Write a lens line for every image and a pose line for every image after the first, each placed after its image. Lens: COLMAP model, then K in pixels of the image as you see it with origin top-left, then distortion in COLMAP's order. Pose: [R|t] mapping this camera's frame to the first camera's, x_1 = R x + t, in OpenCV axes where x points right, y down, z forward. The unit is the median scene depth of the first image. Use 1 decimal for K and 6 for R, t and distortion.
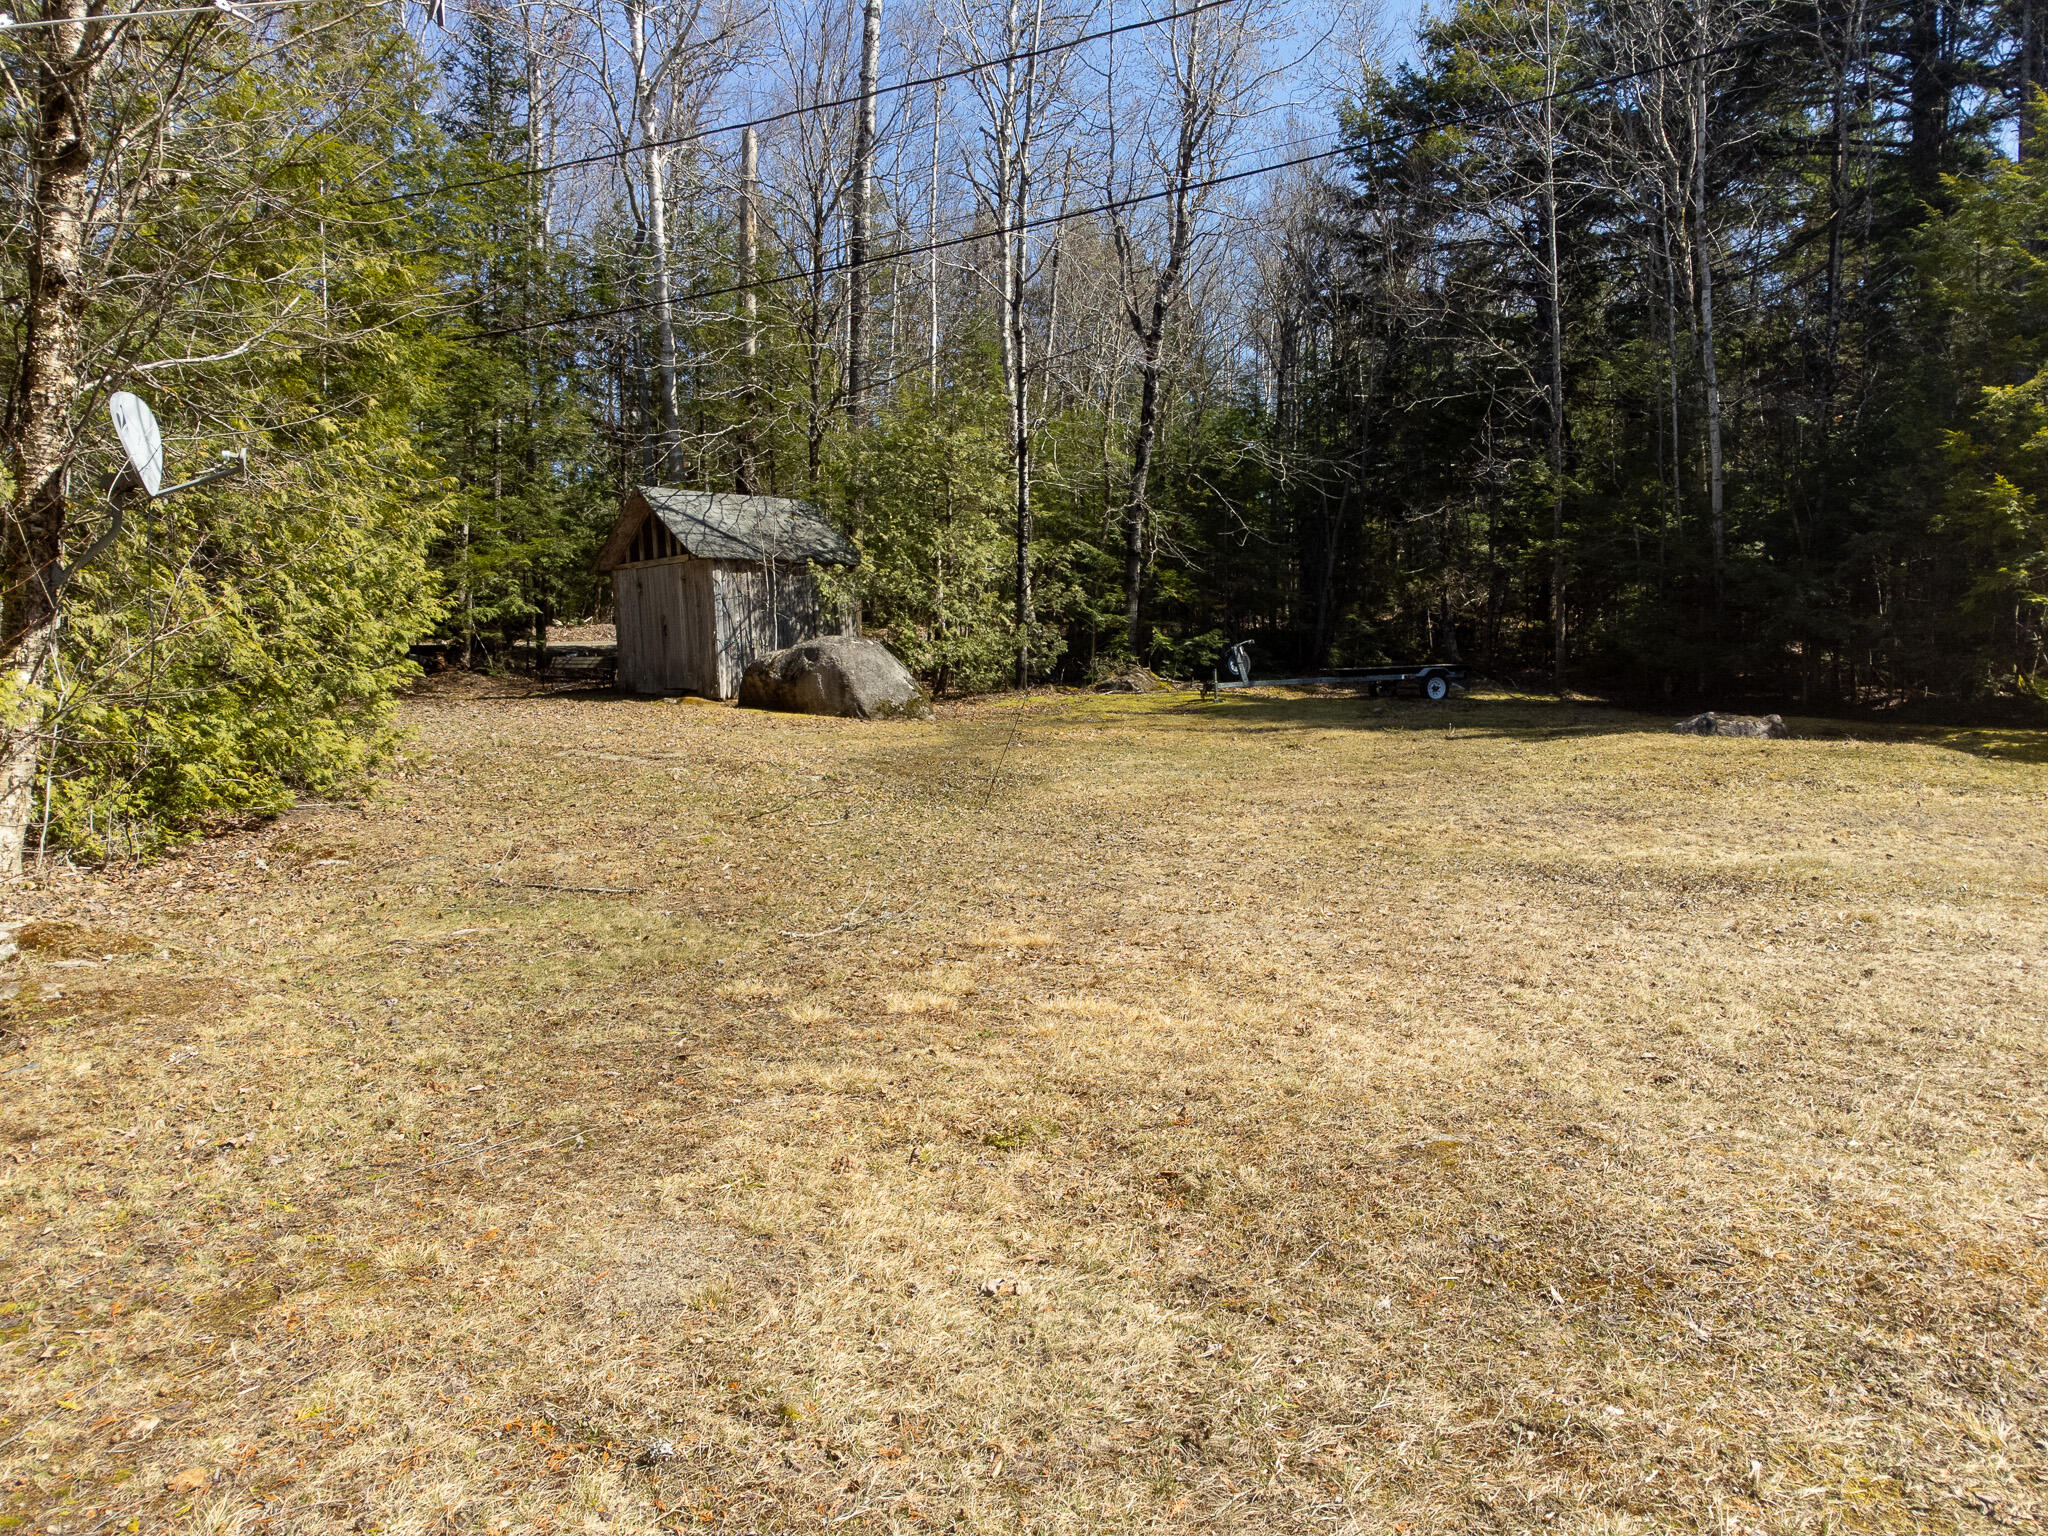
lens RADIAL K [[1519.5, 0, 1022.4], [0, 1519.5, 775.6], [0, 0, 1]] dist [-0.018479, 0.049924]
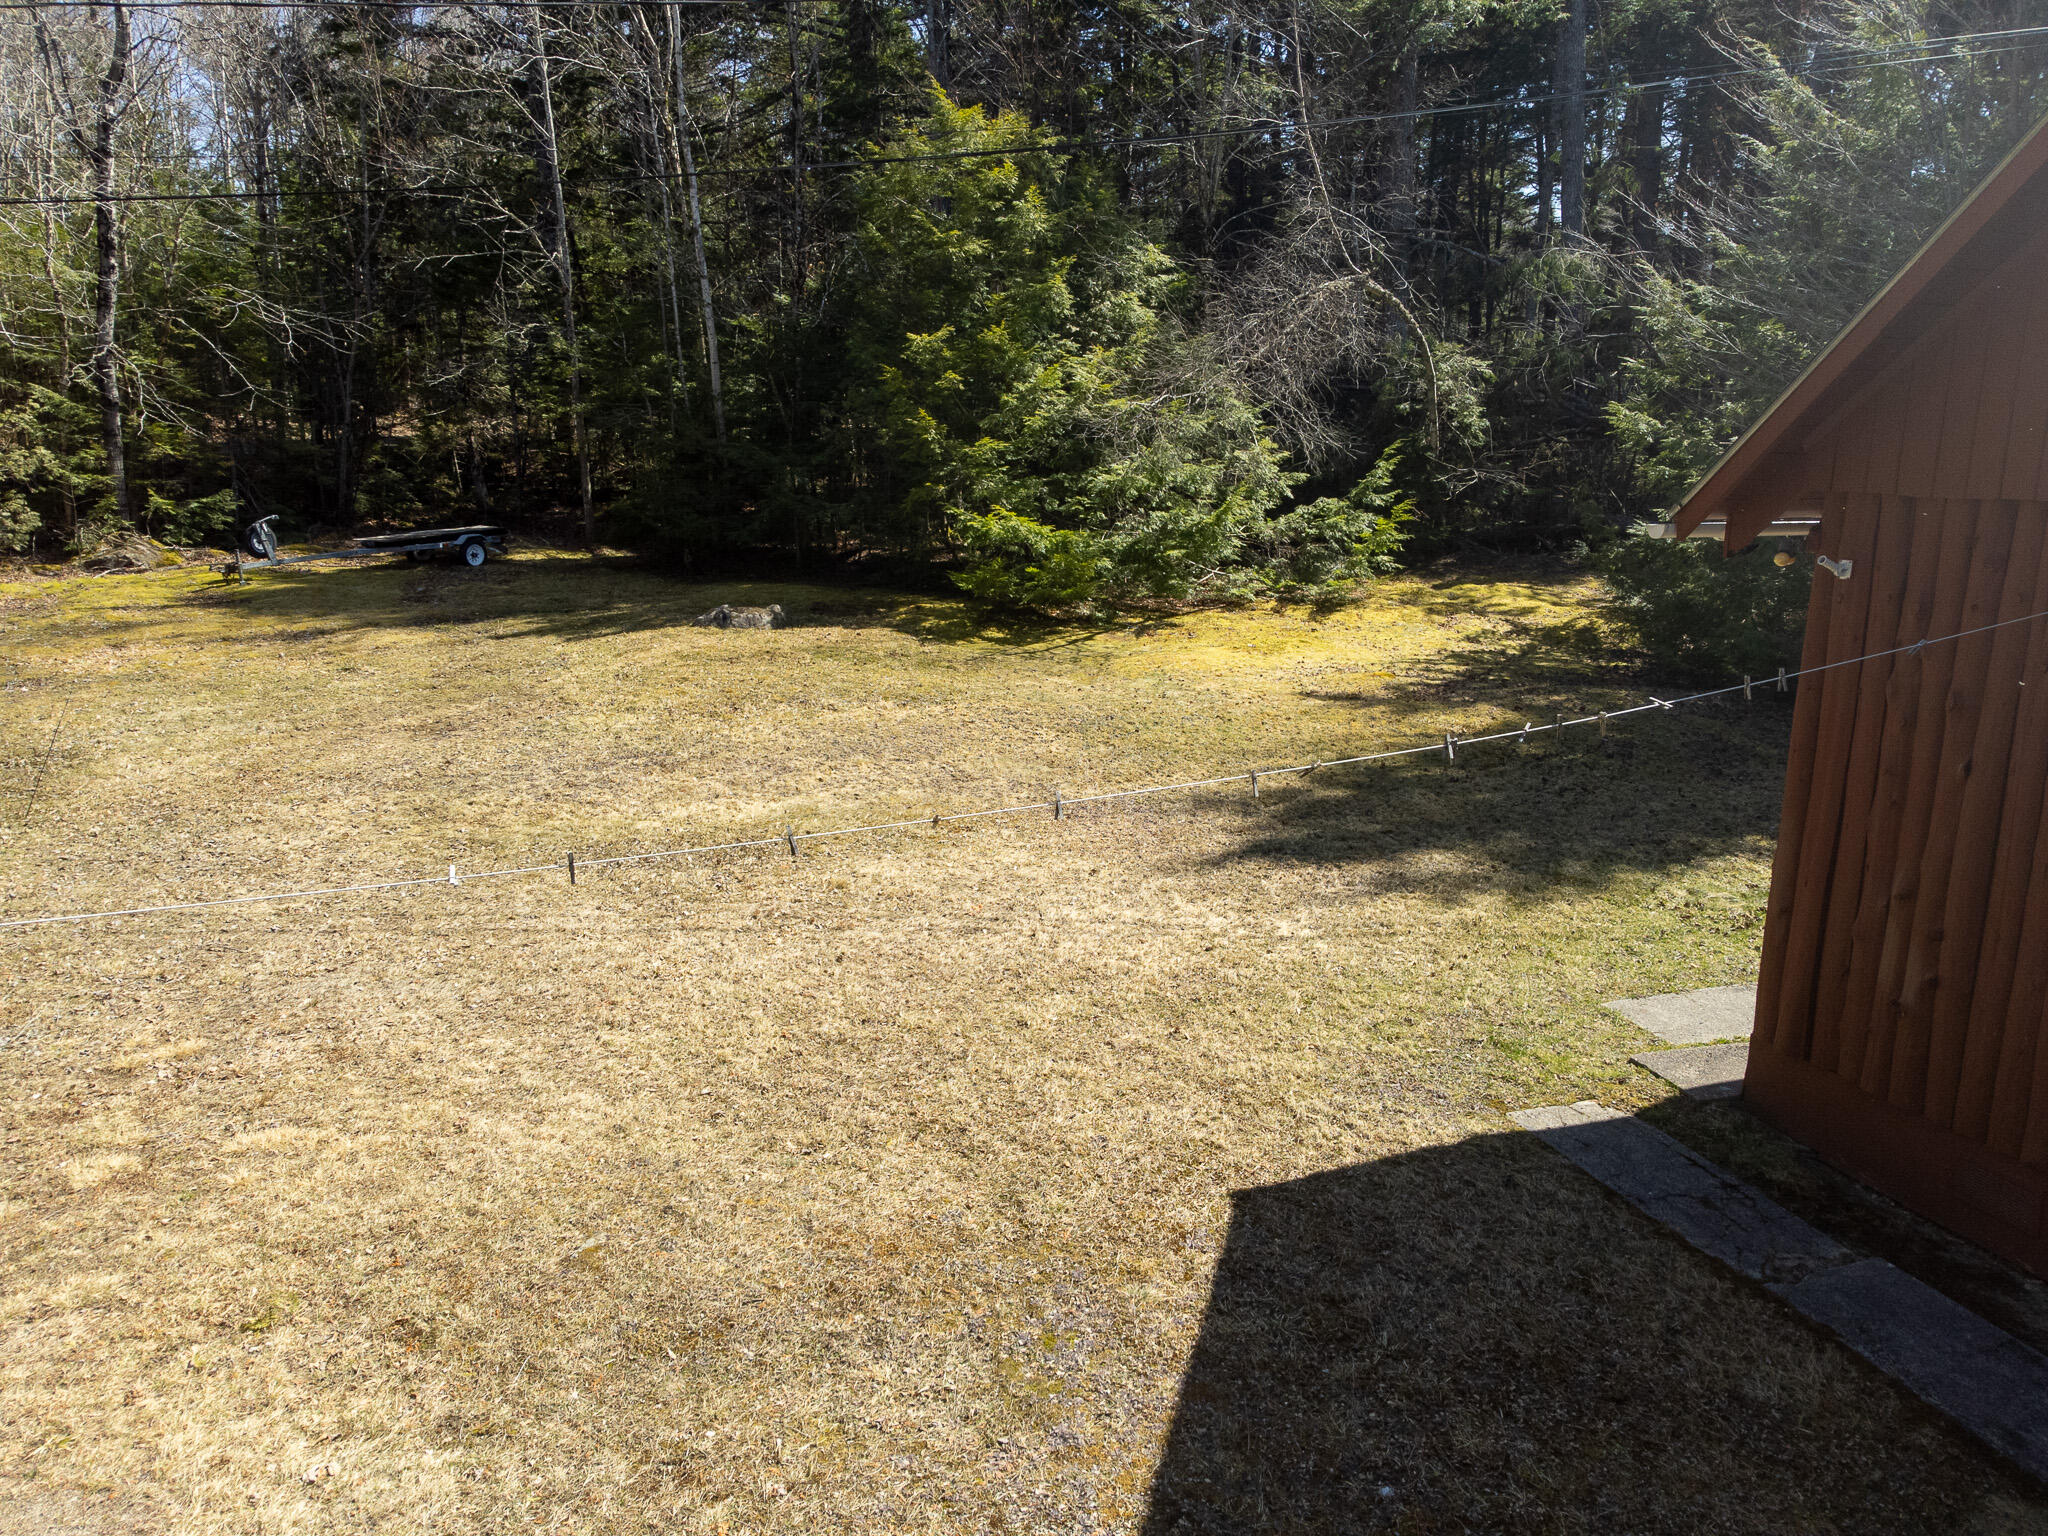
lens RADIAL K [[1519.5, 0, 1022.4], [0, 1519.5, 775.6], [0, 0, 1]] dist [-0.018479, 0.049924]
pose [[0.815854, -0.127944, 0.563926, -0.114934], [0.039907, 0.985348, 0.165821, -0.314912], [-0.576879, -0.112782, 0.809006, -0.299740]]
